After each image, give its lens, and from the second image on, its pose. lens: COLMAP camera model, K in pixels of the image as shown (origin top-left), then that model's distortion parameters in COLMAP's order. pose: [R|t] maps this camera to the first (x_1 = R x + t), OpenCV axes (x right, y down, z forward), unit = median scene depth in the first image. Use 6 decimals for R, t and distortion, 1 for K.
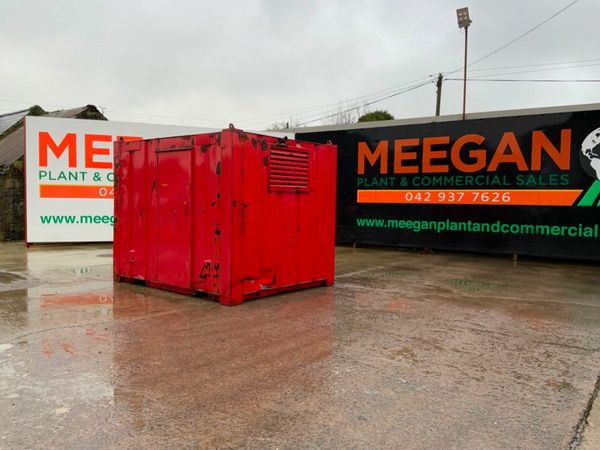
lens RADIAL K [[494.3, 0, 299.7], [0, 494.3, 223.9], [0, 0, 1]] dist [0.109675, -0.224956]
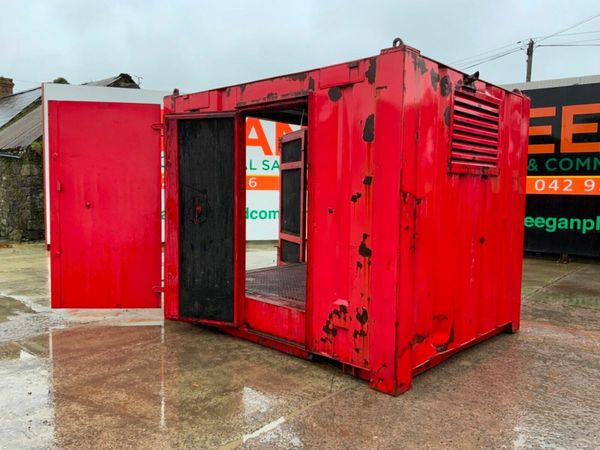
lens RADIAL K [[494.3, 0, 299.7], [0, 494.3, 223.9], [0, 0, 1]] dist [0.109675, -0.224956]
pose [[0.998394, 0.002434, -0.056594, -0.106177], [-0.001347, 0.999814, 0.019250, -0.011401], [0.056630, -0.019143, 0.998212, 0.244333]]
